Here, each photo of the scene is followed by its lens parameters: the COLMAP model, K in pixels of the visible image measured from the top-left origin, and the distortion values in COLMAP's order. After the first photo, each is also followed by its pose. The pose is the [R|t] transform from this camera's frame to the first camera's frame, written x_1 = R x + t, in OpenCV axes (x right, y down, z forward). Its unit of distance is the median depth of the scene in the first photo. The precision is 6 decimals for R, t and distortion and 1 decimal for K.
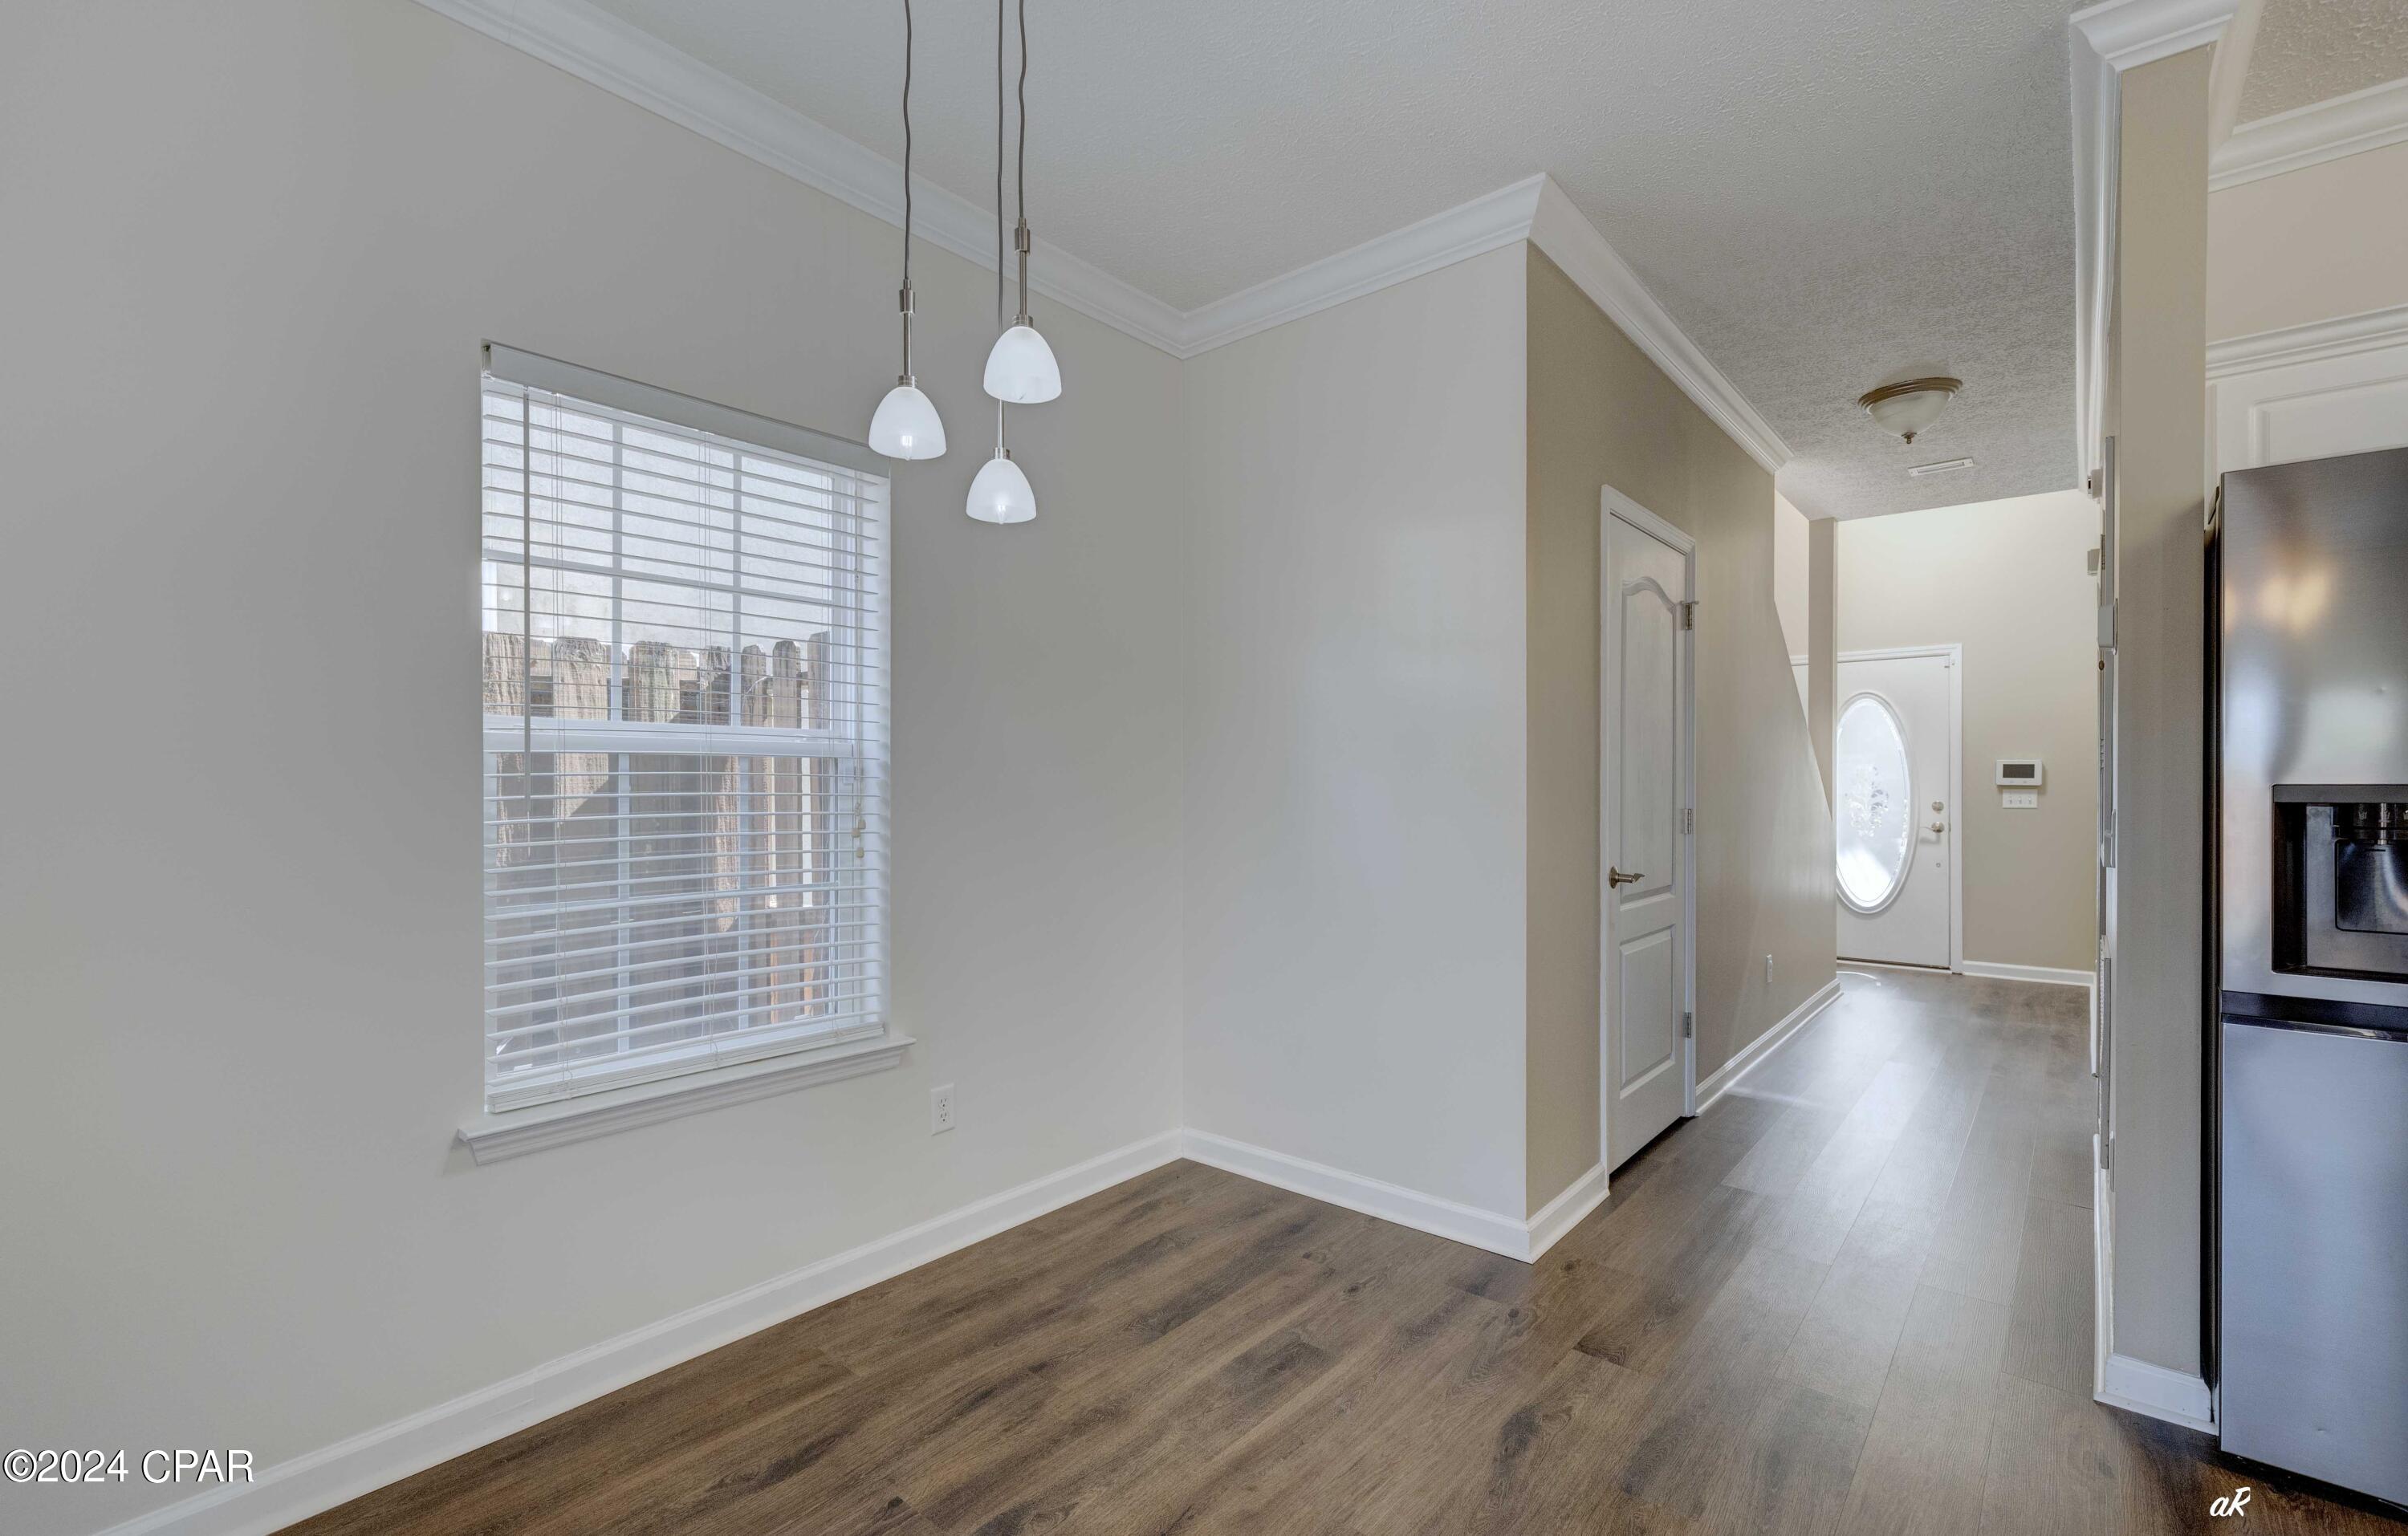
lens RADIAL K [[1023.0, 0, 1199.7], [0, 1023.0, 787.1], [0, 0, 1]] dist [0.003782, 0.000085]
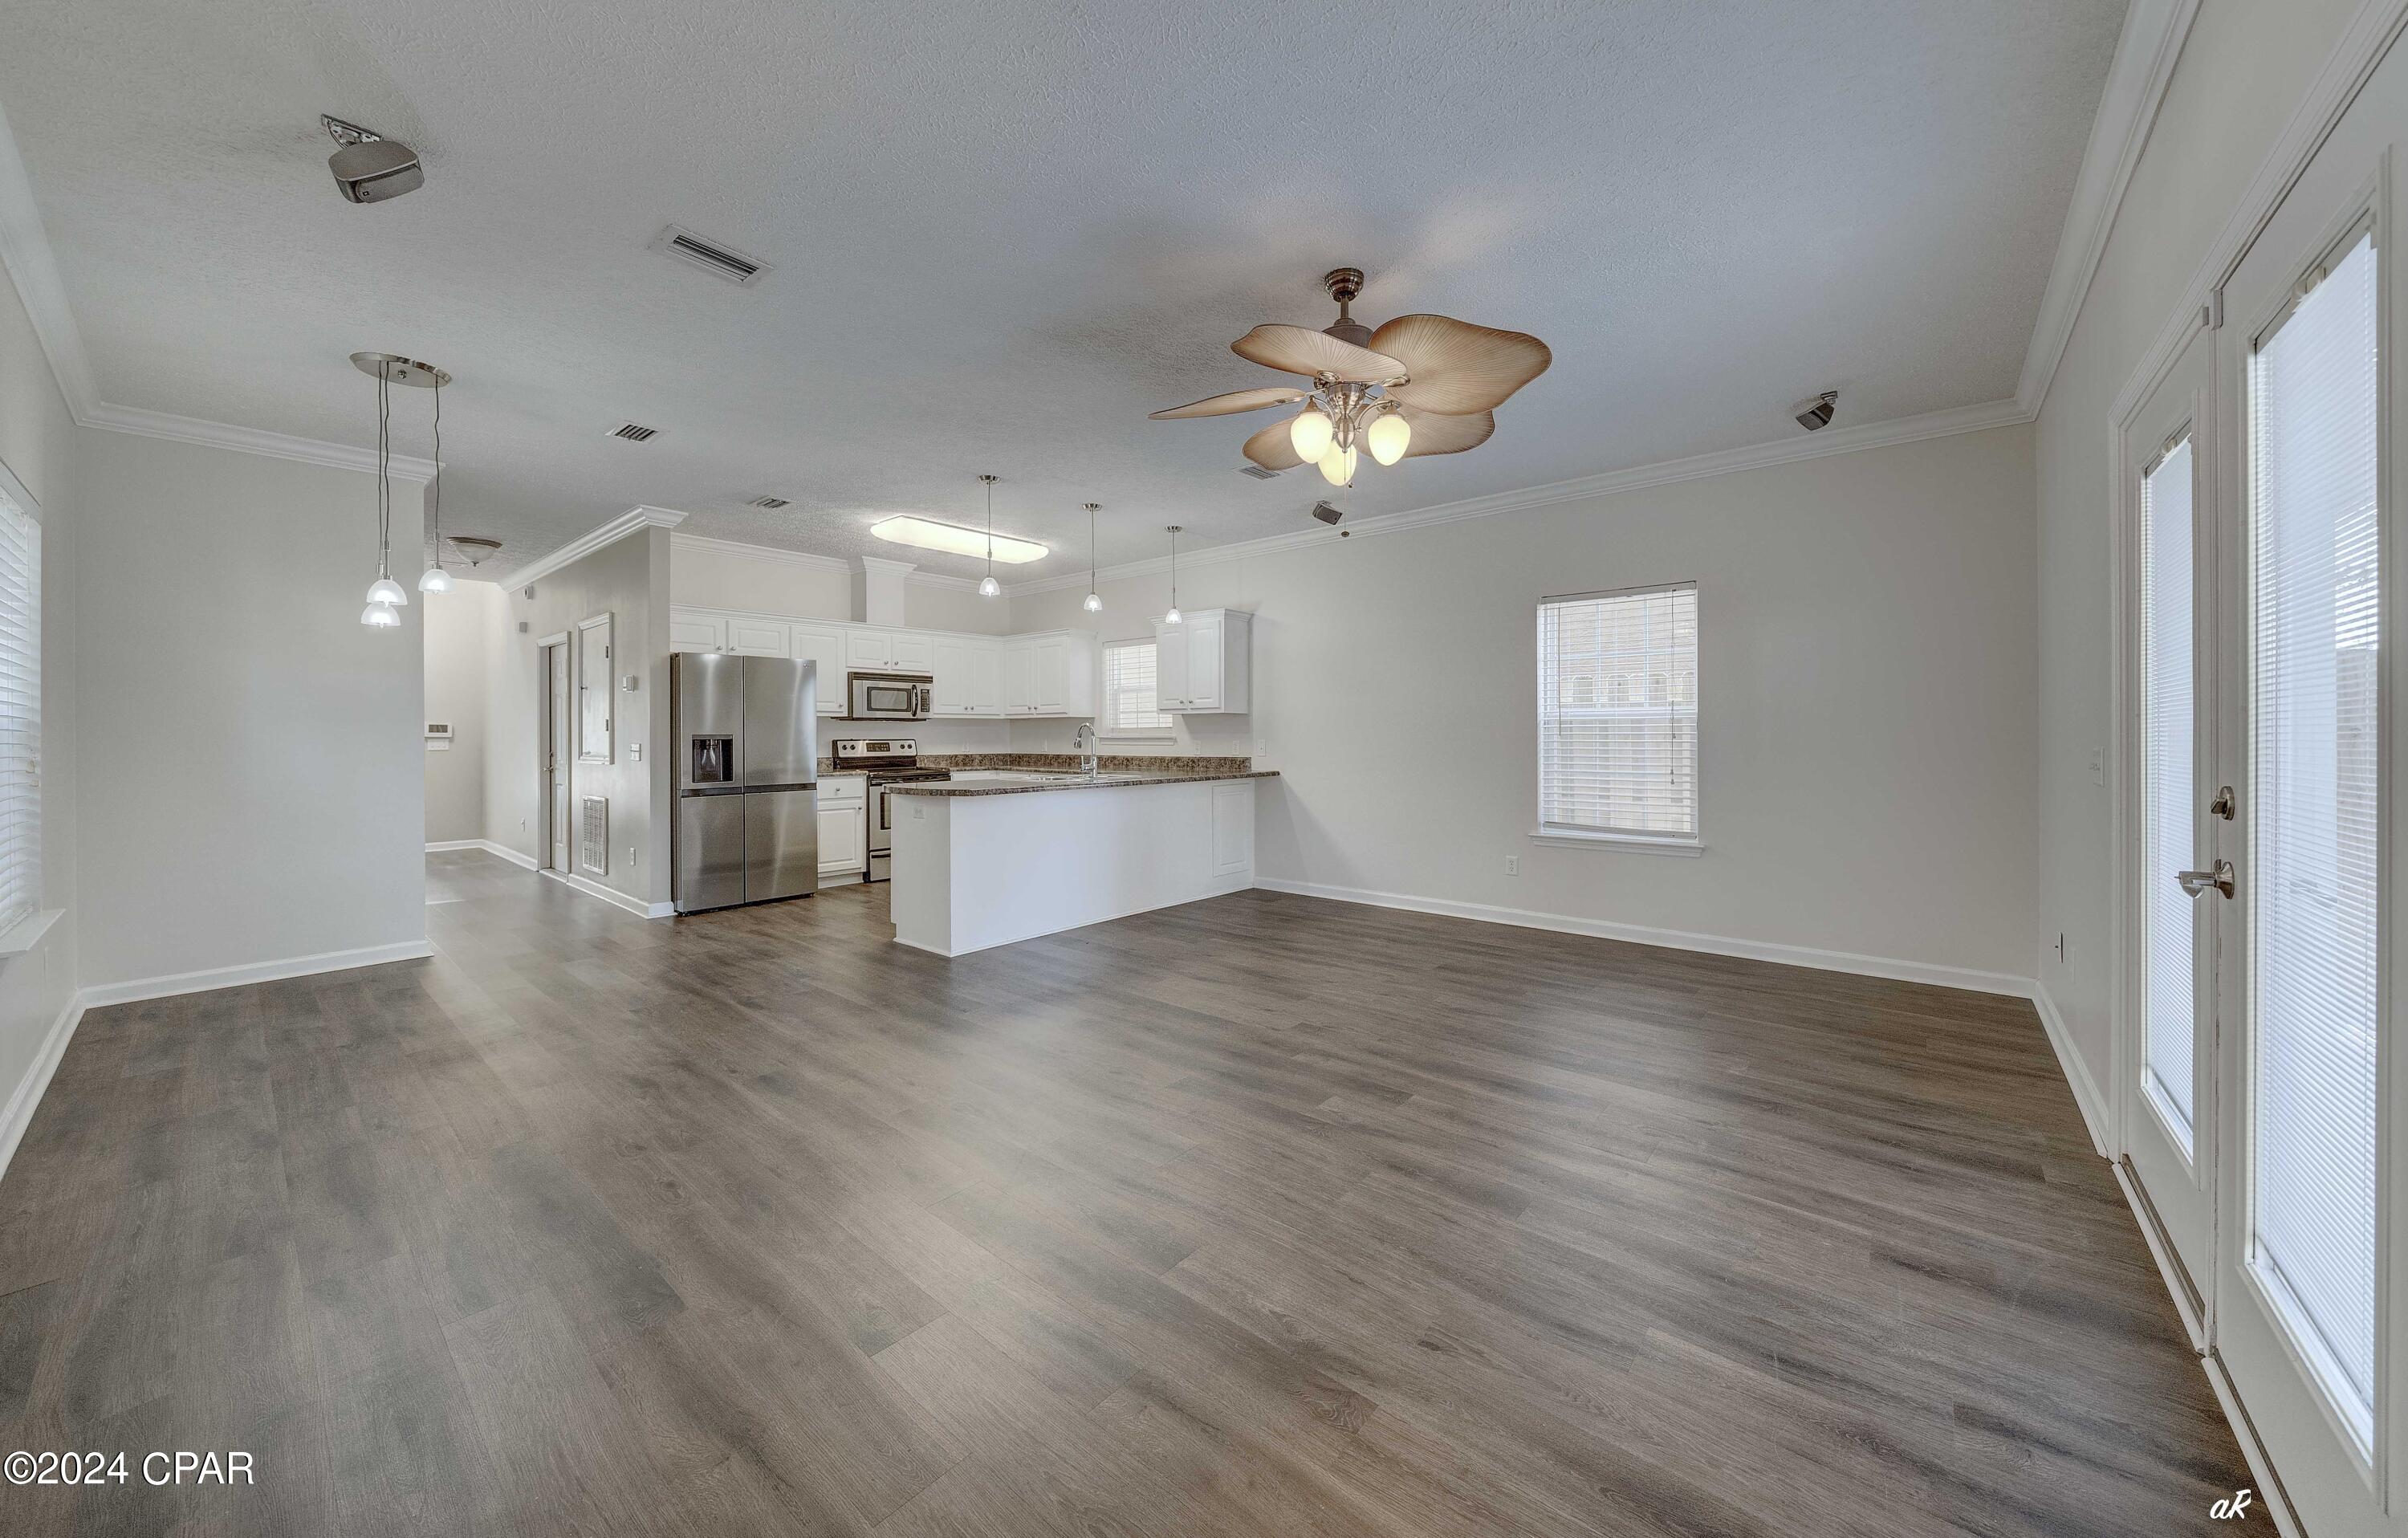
lens RADIAL K [[820.9, 0, 1194.6], [0, 820.9, 745.5], [0, 0, 1]] dist [-0.011060, -0.000088]
pose [[-0.016800, -0.015359, 0.999741, -1.235163], [0.007706, 0.999850, 0.015491, 0.002469], [-0.999829, 0.007964, -0.016679, -0.505794]]
